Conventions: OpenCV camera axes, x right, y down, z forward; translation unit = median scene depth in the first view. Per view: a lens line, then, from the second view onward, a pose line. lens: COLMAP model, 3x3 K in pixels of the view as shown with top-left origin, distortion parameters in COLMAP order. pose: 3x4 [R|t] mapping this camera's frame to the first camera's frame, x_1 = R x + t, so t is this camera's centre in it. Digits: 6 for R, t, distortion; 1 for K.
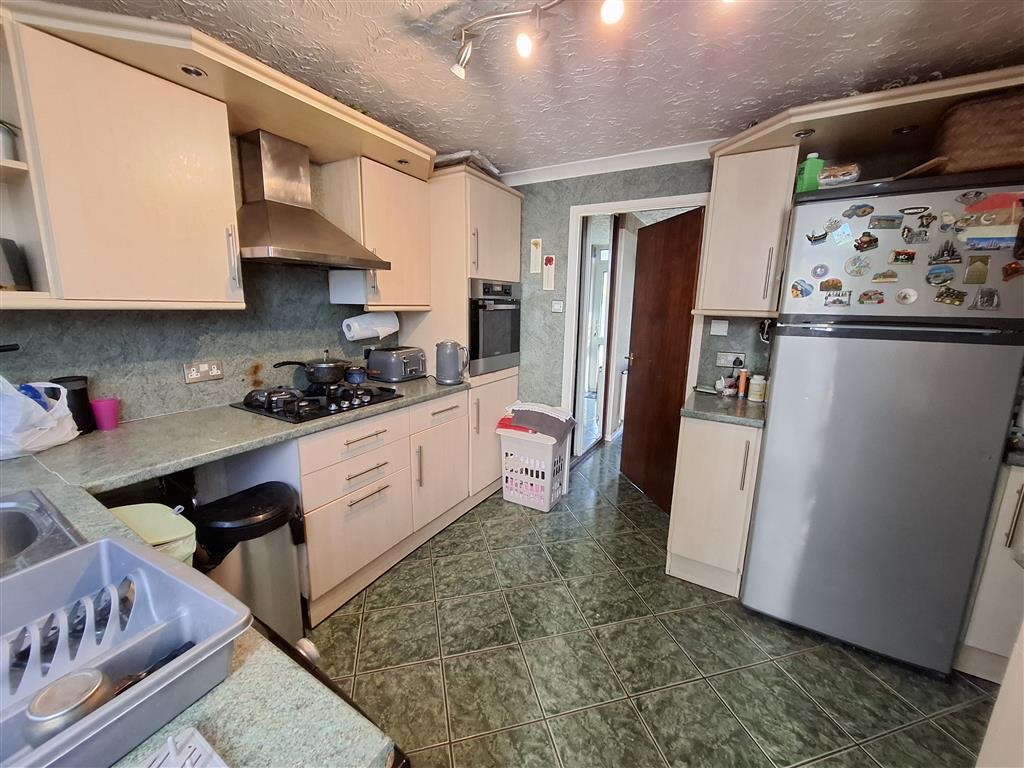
lens RADIAL K [[398.8, 0, 505.5], [0, 398.8, 381.5], [0, 0, 1]] dist [-0.010008, 0.000145]
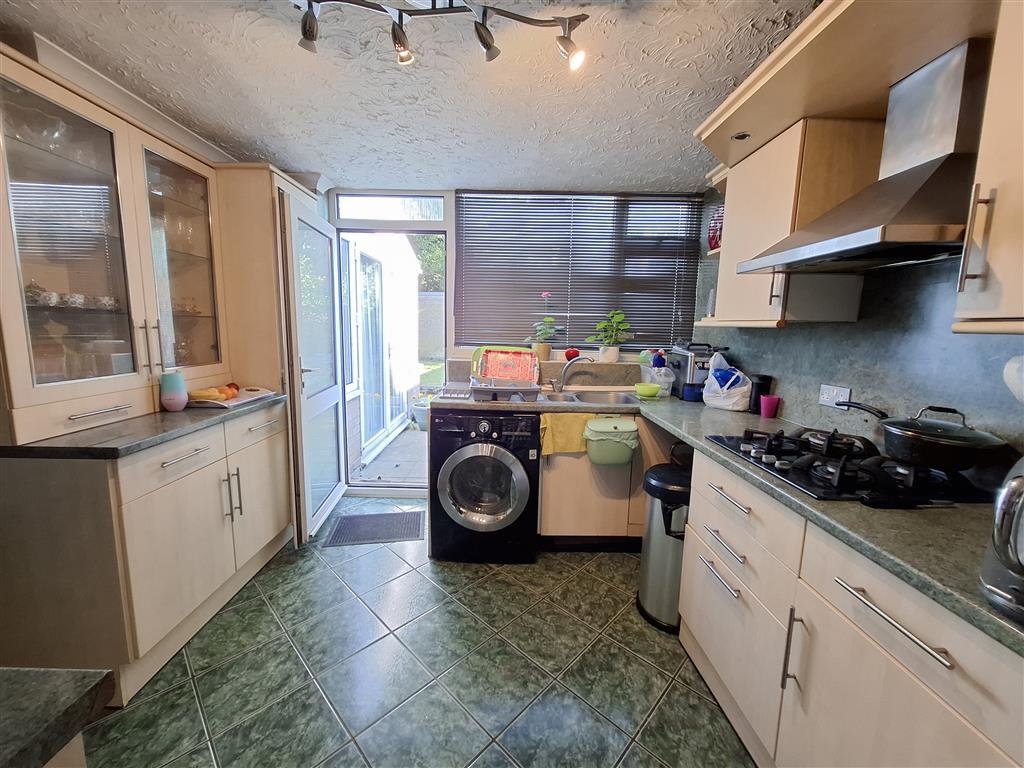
lens RADIAL K [[398.8, 0, 511.5], [0, 398.8, 381.0], [0, 0, 1]] dist [-0.010008, 0.000145]
pose [[-0.847785, 0.036072, -0.529111, 0.326059], [-0.135318, 0.949948, 0.281579, -0.193355], [0.512786, 0.310317, -0.800471, 1.187273]]
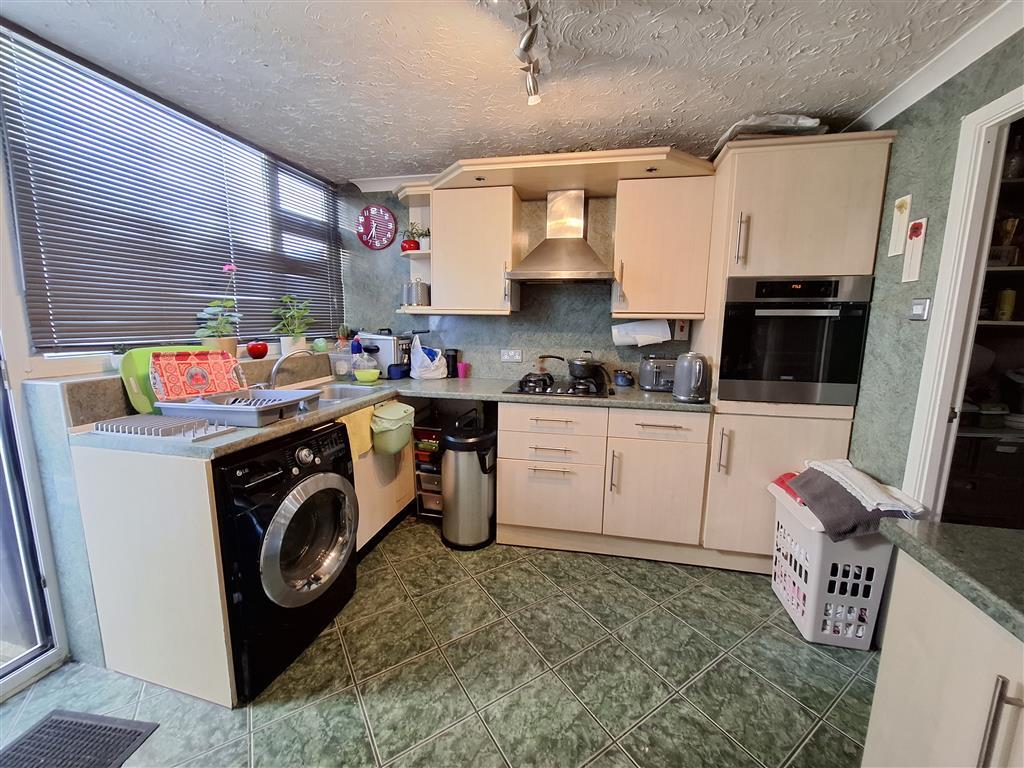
lens RADIAL K [[398.8, 0, 513.3], [0, 398.8, 379.2], [0, 0, 1]] dist [-0.010008, 0.000145]
pose [[0.328922, 0.122947, -0.936320, 0.652837], [-0.185560, 0.980574, 0.063572, -0.031543], [0.925947, 0.152834, 0.345346, 0.418308]]
